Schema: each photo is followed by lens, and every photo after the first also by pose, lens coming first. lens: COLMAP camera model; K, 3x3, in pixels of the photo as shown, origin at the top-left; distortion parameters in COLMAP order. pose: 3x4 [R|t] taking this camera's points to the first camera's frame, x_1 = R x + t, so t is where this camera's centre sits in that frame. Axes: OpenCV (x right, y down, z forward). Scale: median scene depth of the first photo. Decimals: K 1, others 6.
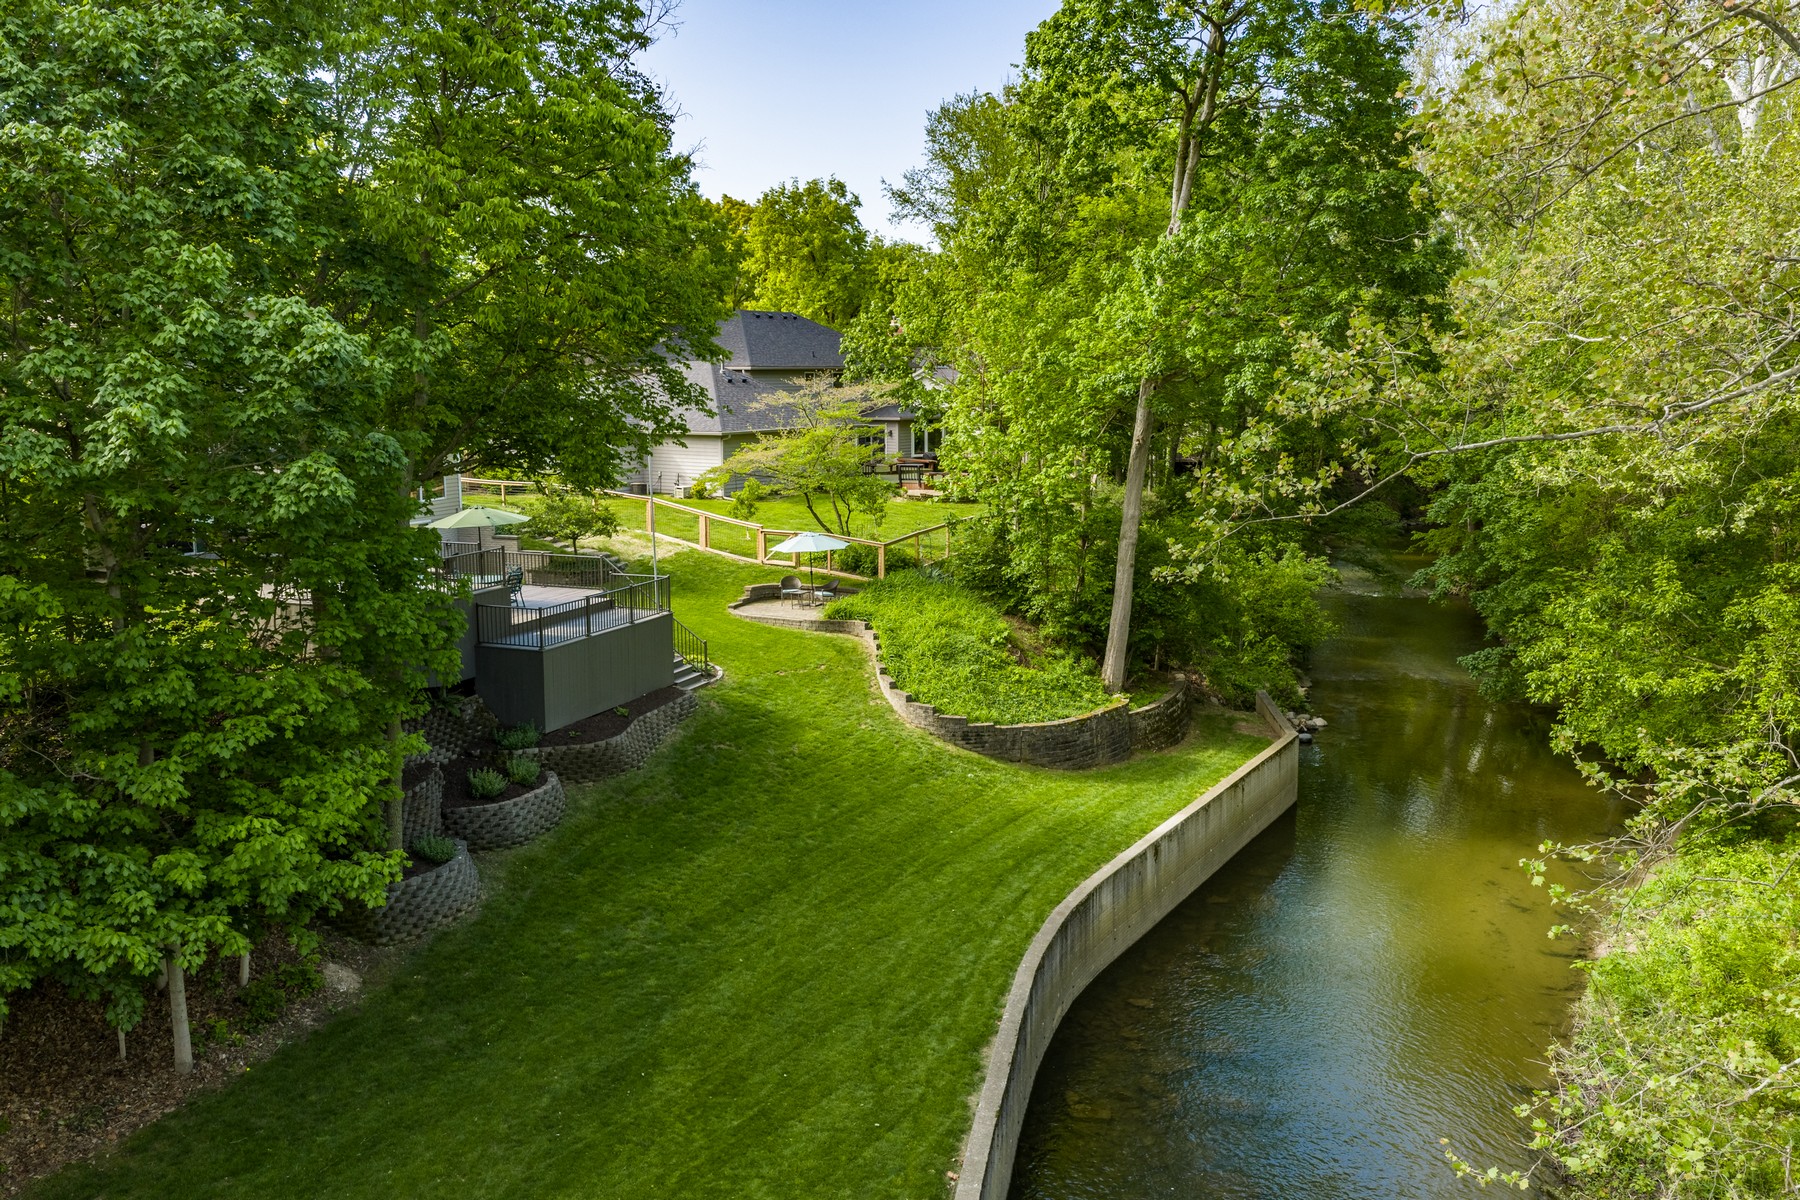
lens RADIAL K [[1486.3, 0, 900.0], [0, 1486.3, 600.0], [0, 0, 1]] dist [0.030662, 0.002005]
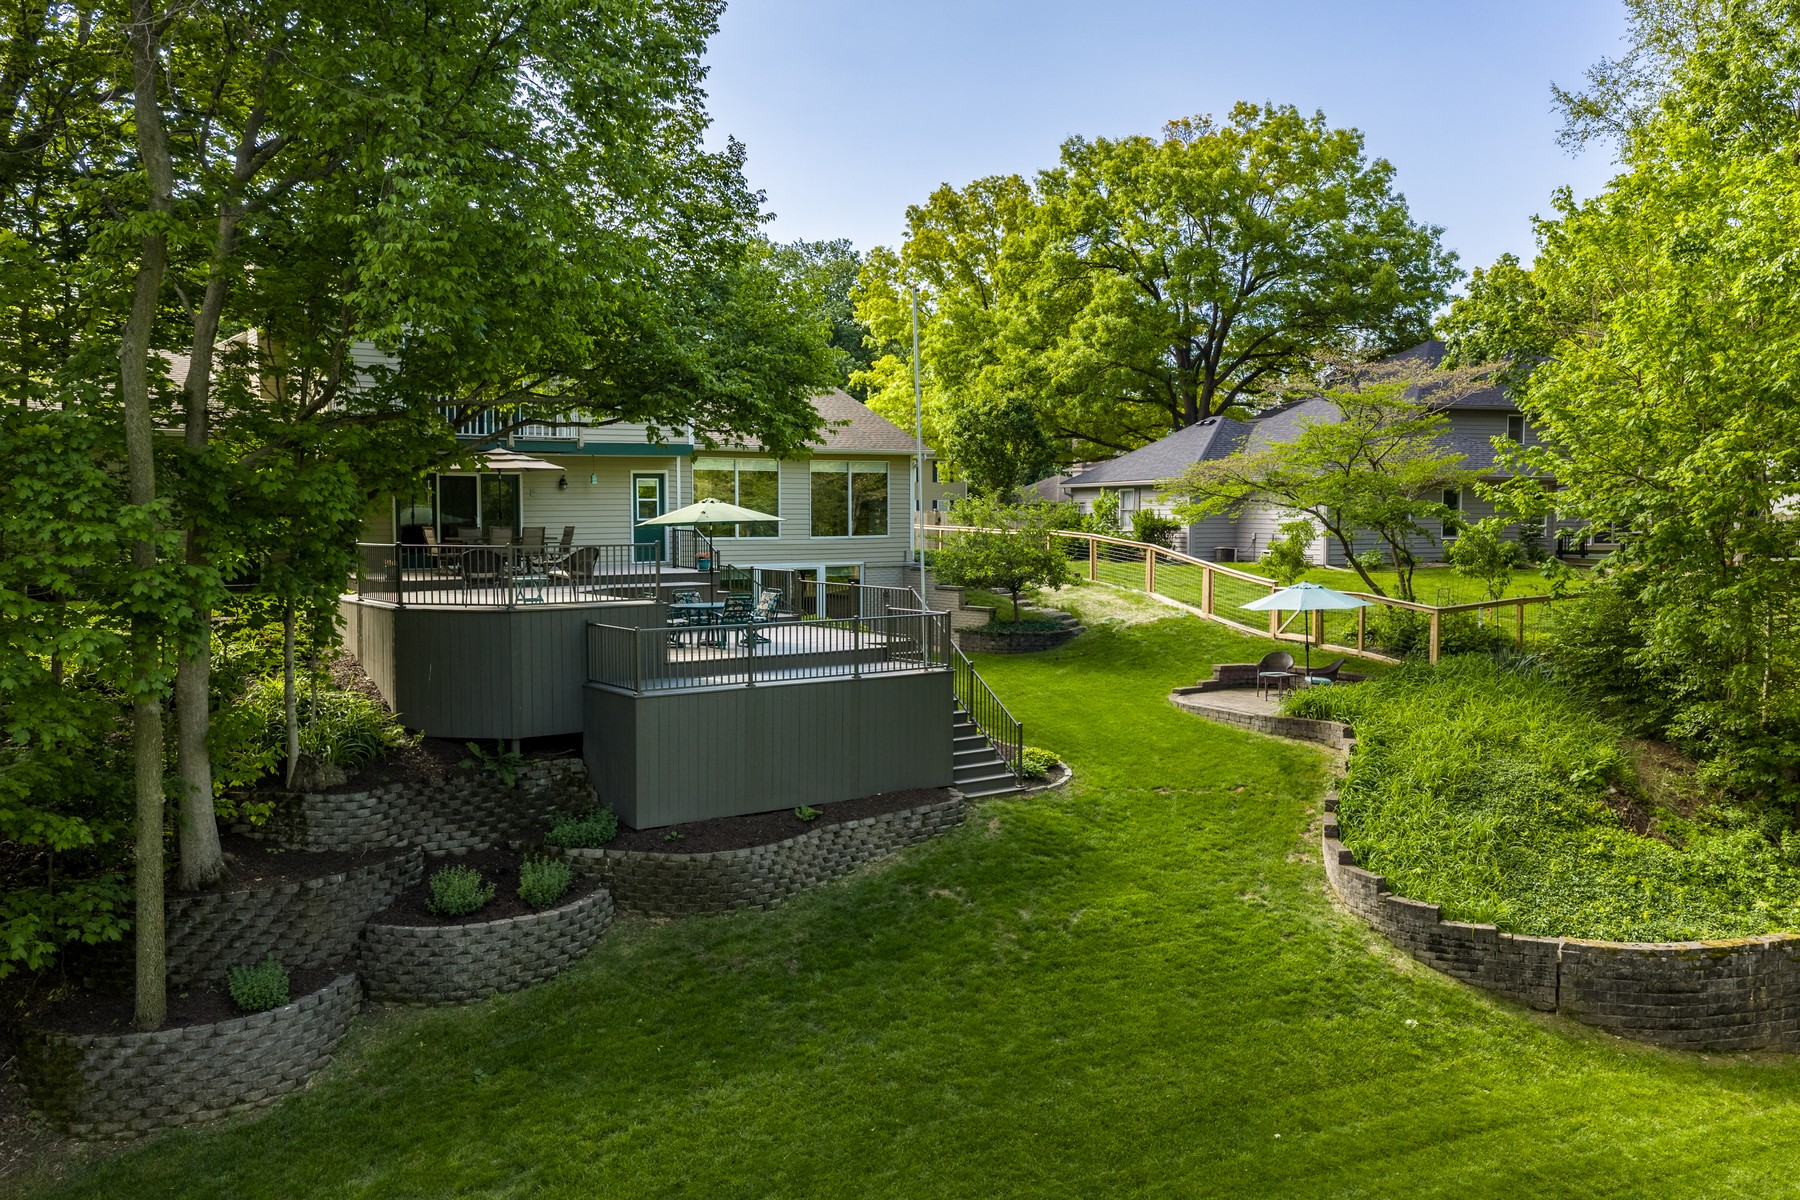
lens RADIAL K [[1486.3, 0, 900.0], [0, 1486.3, 600.0], [0, 0, 1]] dist [0.030662, 0.002005]
pose [[0.839506, 0.033016, -0.542346, 0.148166], [-0.082369, 0.994349, -0.066967, 0.019709], [0.537071, 0.100891, 0.837482, 0.396493]]
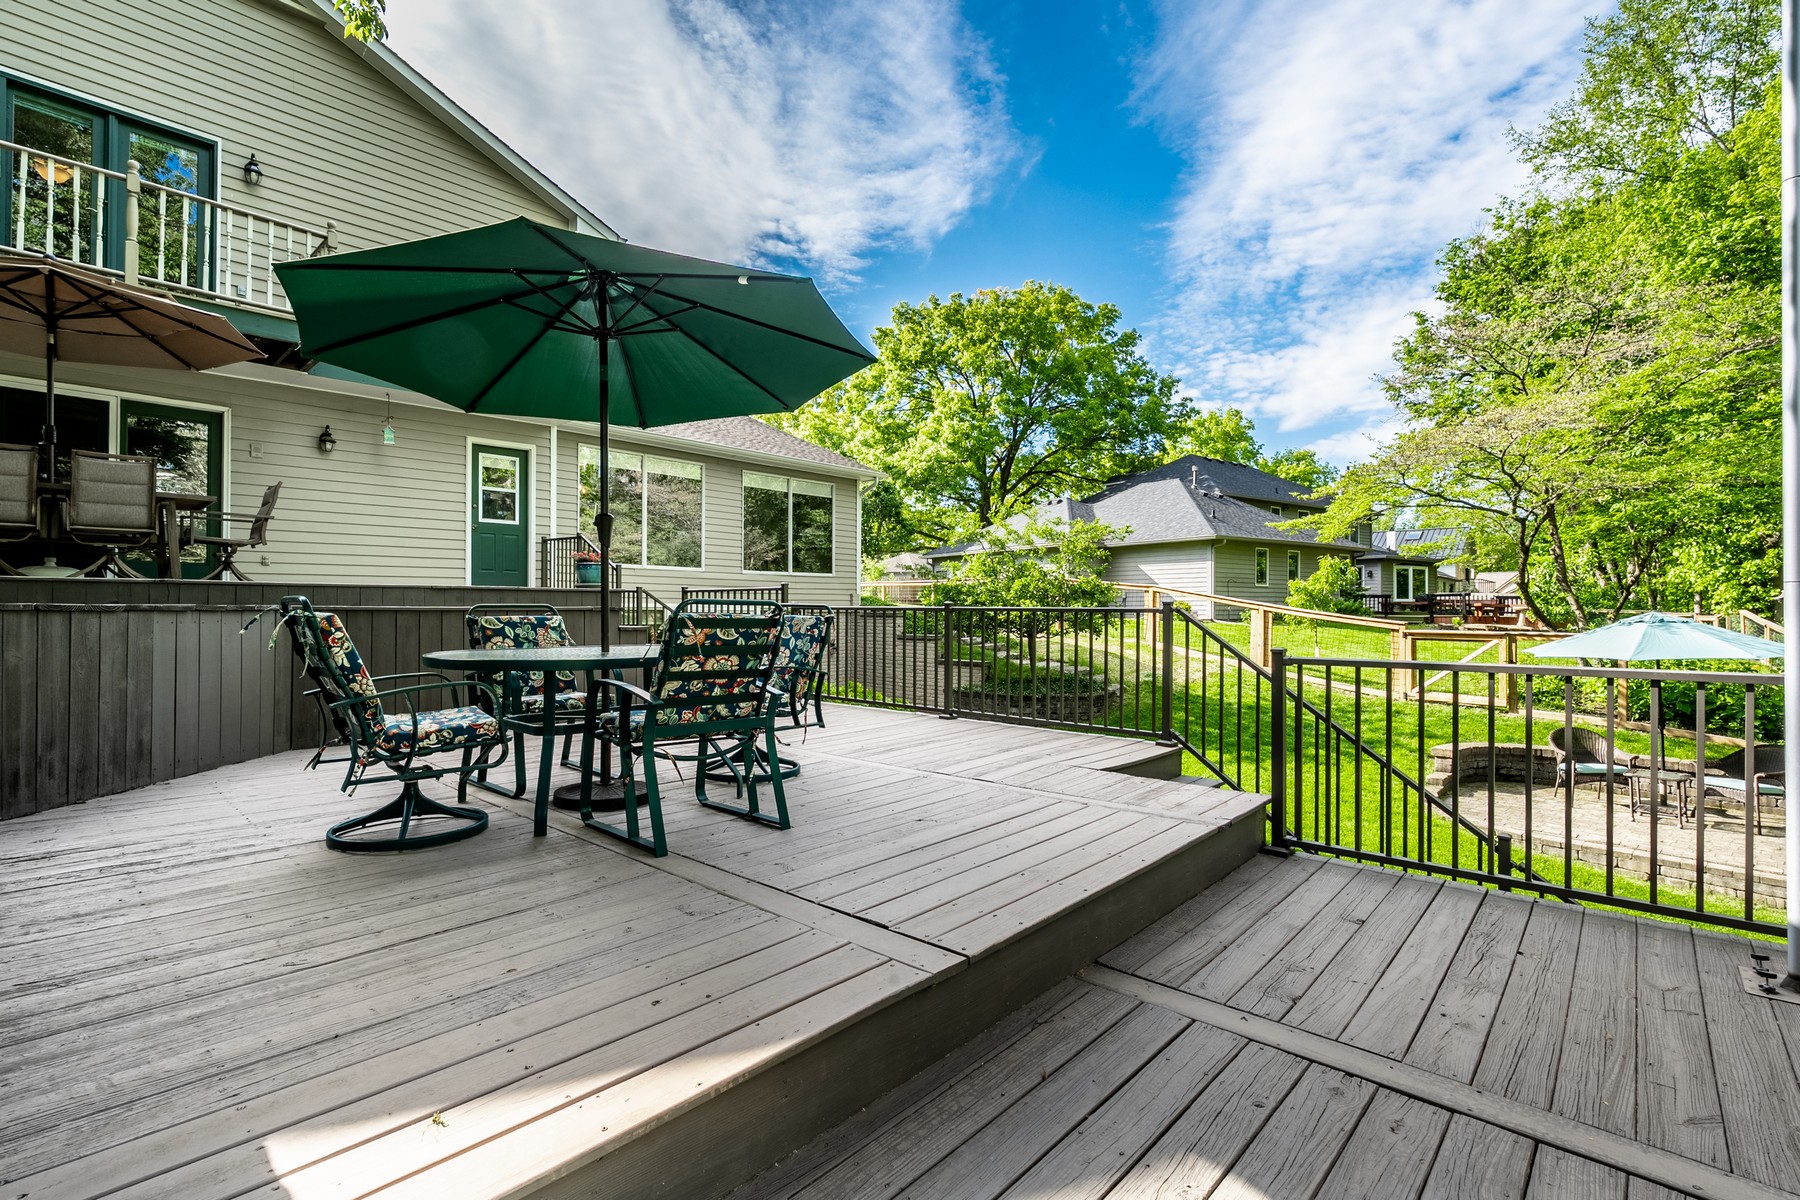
lens RADIAL K [[823.6, 0, 890.7], [0, 823.6, 603.8], [0, 0, 1]] dist [0.000269, 0.000326]
pose [[0.933294, 0.004485, -0.359085, -0.193411], [-0.061821, 0.987001, -0.148350, -0.007116], [0.353752, 0.160654, 0.921439, 0.802439]]
